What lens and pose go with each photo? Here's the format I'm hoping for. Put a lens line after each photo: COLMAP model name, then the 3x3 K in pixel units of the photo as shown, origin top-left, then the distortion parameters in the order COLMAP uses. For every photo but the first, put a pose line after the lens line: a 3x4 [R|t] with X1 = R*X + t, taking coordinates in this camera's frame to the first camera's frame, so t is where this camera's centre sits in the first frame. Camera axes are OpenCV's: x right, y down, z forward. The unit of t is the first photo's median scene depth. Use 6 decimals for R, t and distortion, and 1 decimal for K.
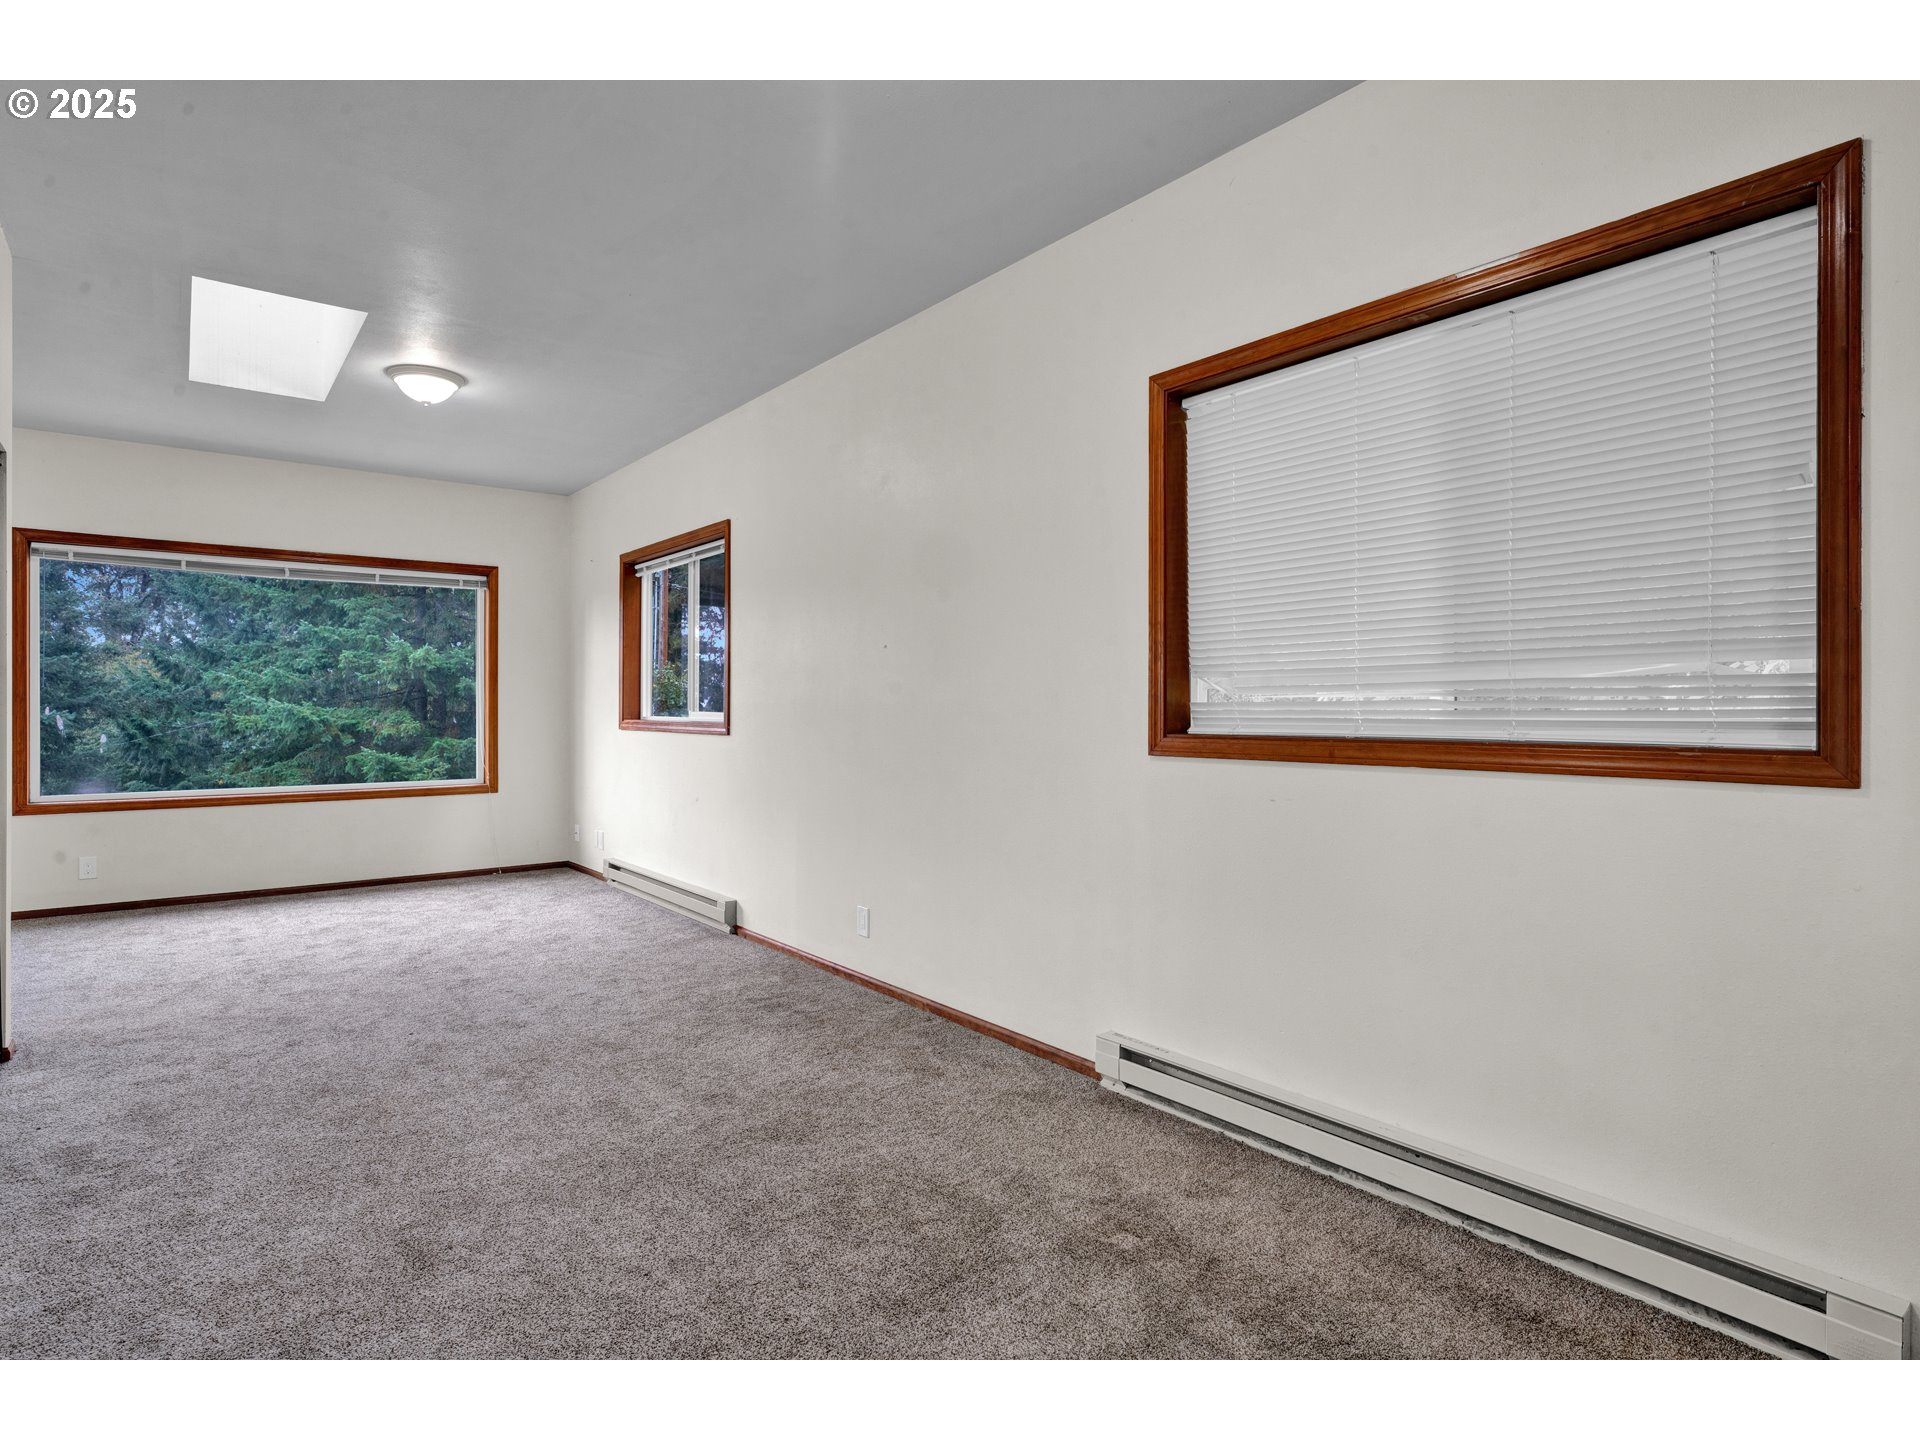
lens RADIAL K [[997.4, 0, 960.1], [0, 997.4, 708.3], [0, 0, 1]] dist [-0.002831, -0.001712]
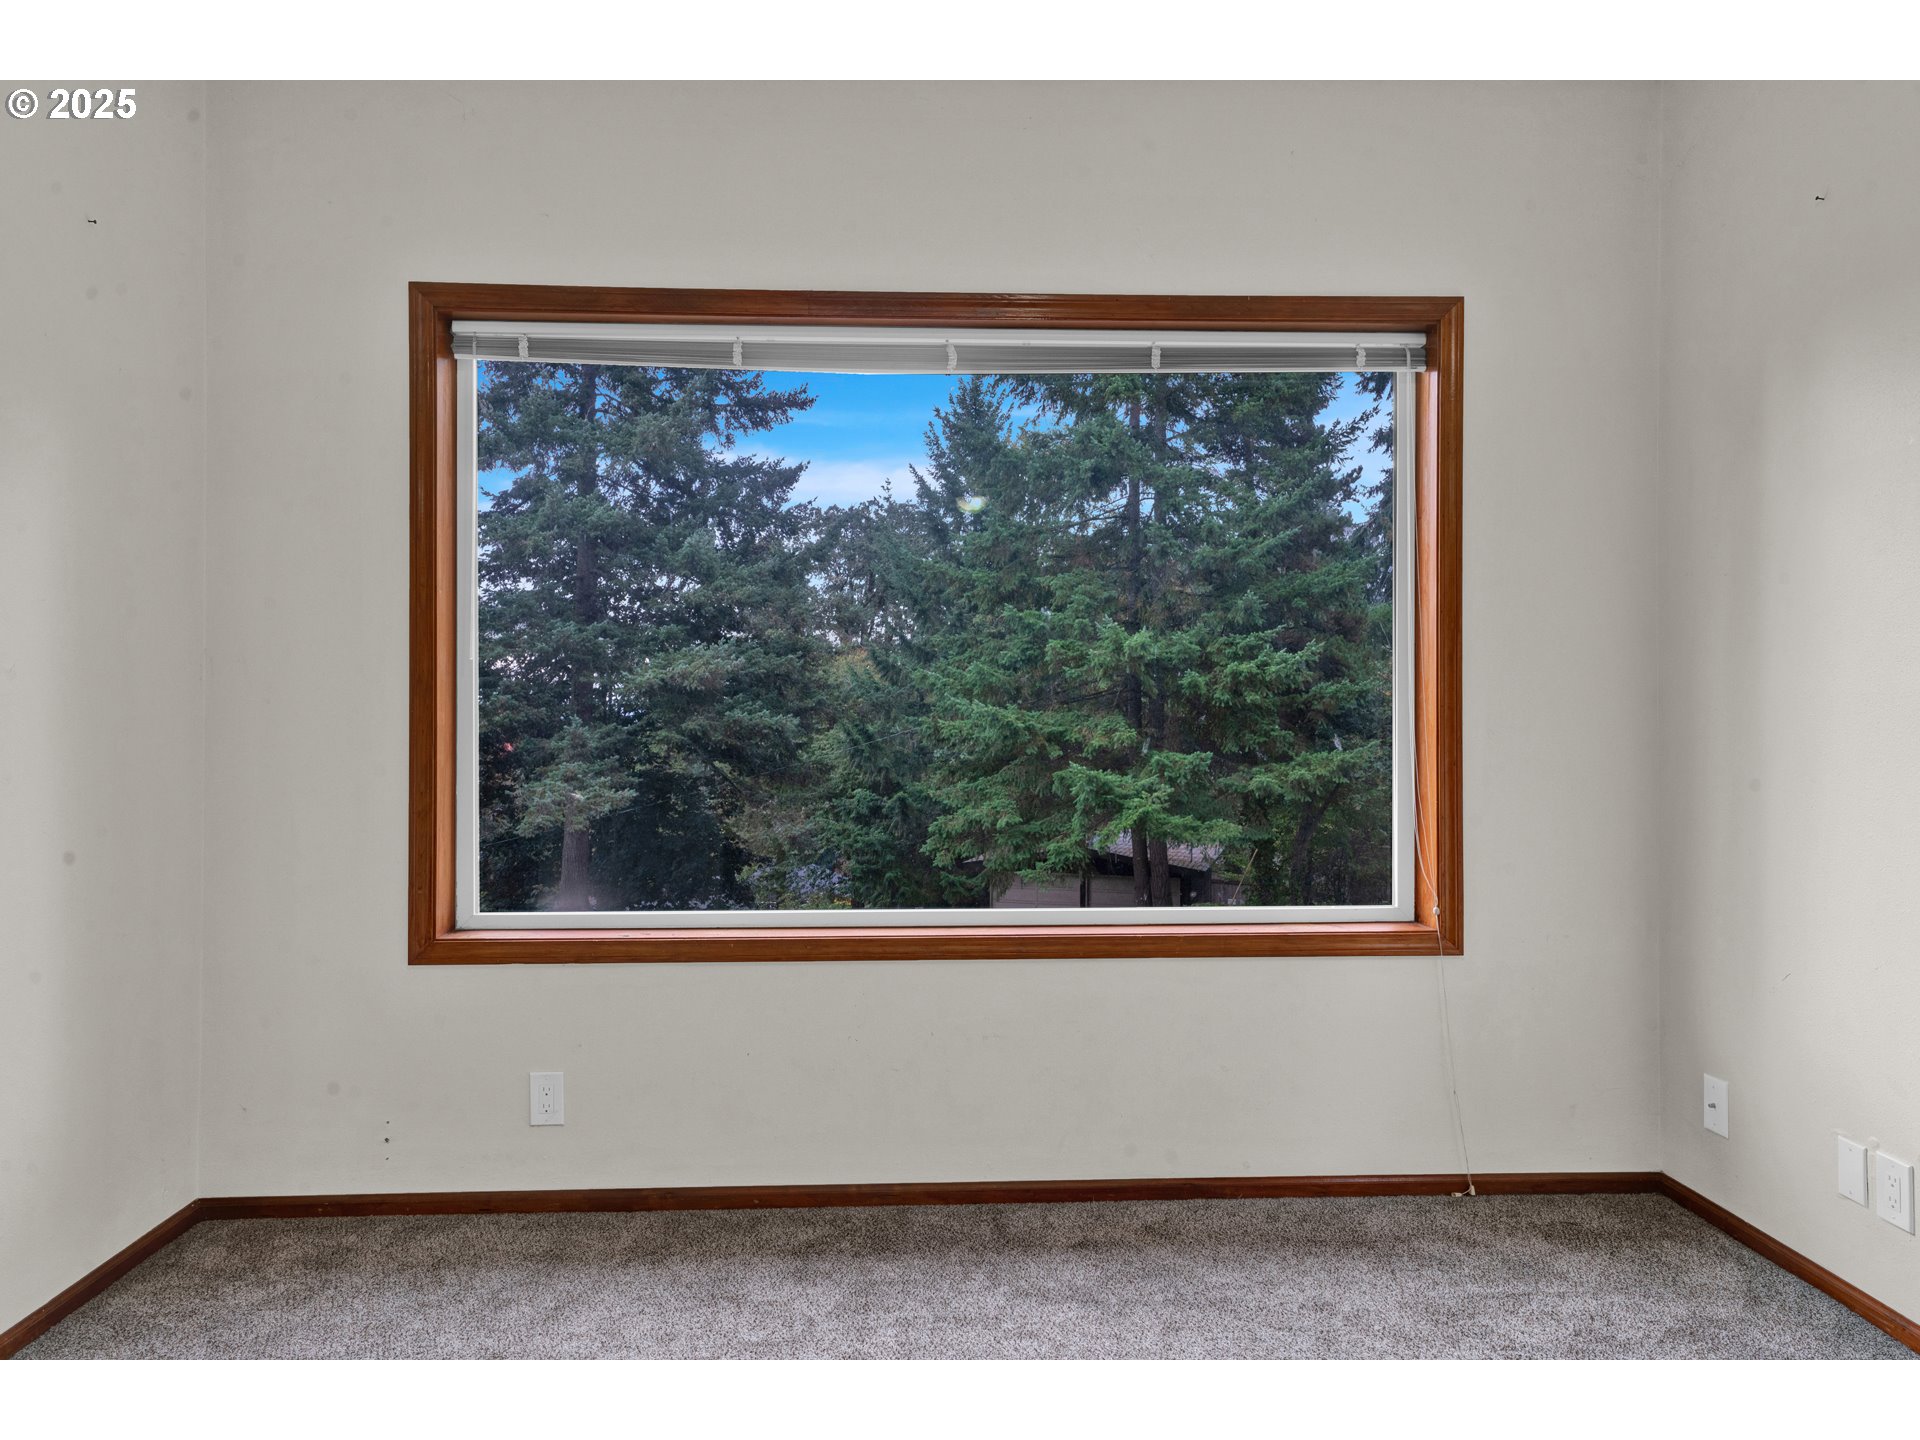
lens RADIAL K [[1164.8, 0, 964.6], [0, 1164.8, 715.2], [0, 0, 1]] dist [0.002486, 0.000977]
pose [[0.812028, 0.001058, -0.583618, -0.128106], [0.000274, 0.999998, 0.002193, 0.000317], [0.583619, -0.001941, 0.812026, 0.199319]]
